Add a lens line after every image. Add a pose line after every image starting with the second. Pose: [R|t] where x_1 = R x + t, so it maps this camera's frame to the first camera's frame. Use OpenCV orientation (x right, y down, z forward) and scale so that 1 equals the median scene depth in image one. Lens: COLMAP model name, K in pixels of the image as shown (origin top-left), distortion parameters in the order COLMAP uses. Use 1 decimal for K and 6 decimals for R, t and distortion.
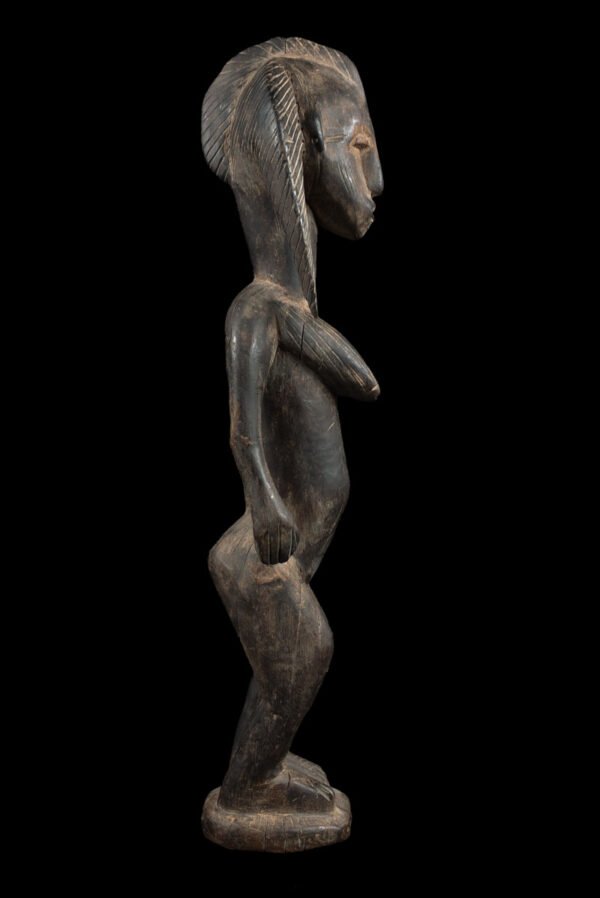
lens RADIAL K [[1029.3, 0, 300.0], [0, 1029.3, 449.0], [0, 0, 1]] dist [-0.071986, 0.002938]
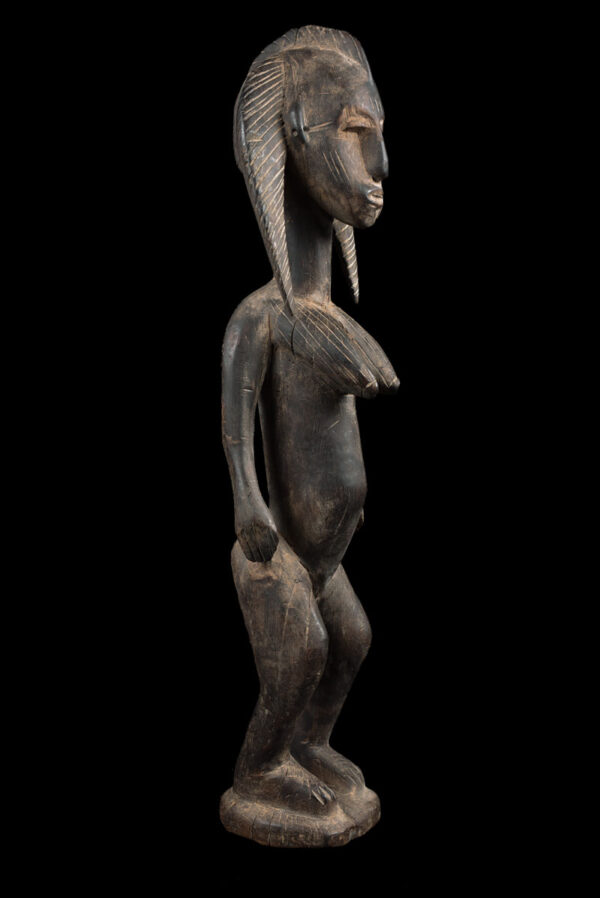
lens RADIAL K [[1029.3, 0, 300.0], [0, 1029.3, 449.0], [0, 0, 1]] dist [-0.071986, 0.002938]
pose [[0.846293, 0.015591, -0.532489, 0.539266], [0.002360, 0.999452, 0.033014, -0.031996], [0.532712, -0.029196, 0.845793, 0.166372]]
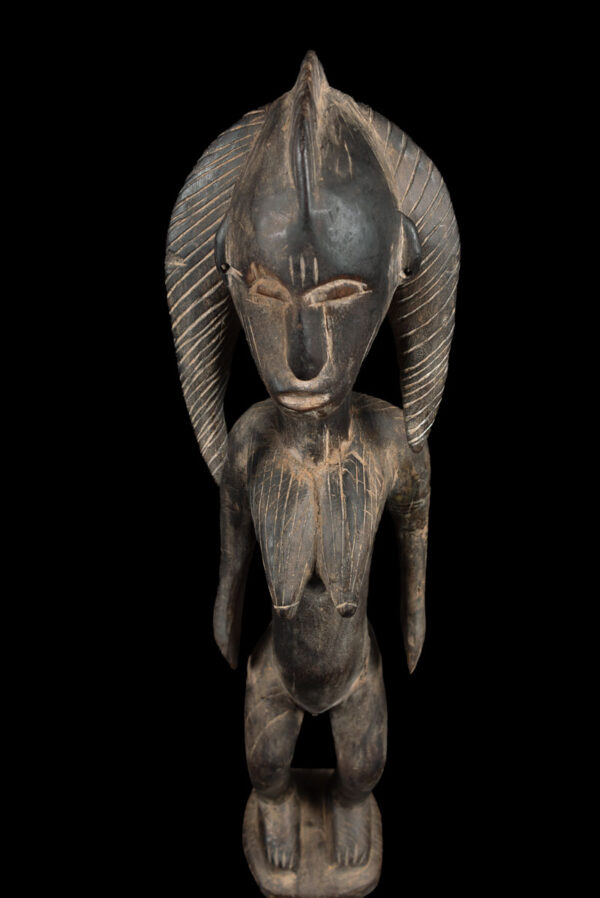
lens RADIAL K [[1029.3, 0, 300.0], [0, 1029.3, 449.0], [0, 0, 1]] dist [-0.071986, 0.002938]
pose [[-0.025949, 0.596713, -0.802035, 0.599459], [-0.008591, 0.802143, 0.597071, -0.592699], [0.999626, 0.022384, -0.015688, 1.054133]]
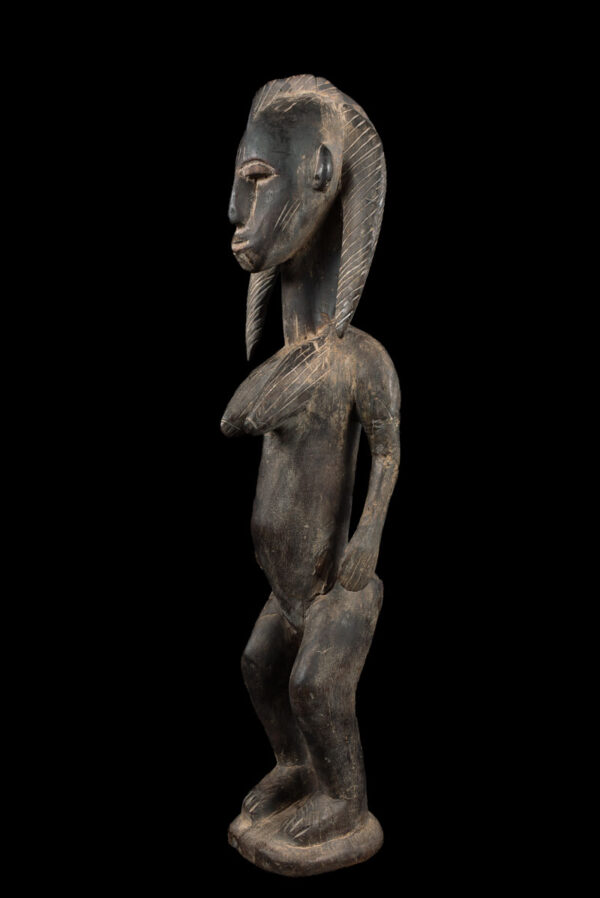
lens RADIAL K [[1029.3, 0, 300.0], [0, 1029.3, 449.0], [0, 0, 1]] dist [-0.071986, 0.002938]
pose [[-0.818226, 0.008684, -0.574831, 0.611188], [-0.034019, 0.997402, 0.063491, -0.104164], [0.573890, 0.071505, -0.815805, 1.925911]]
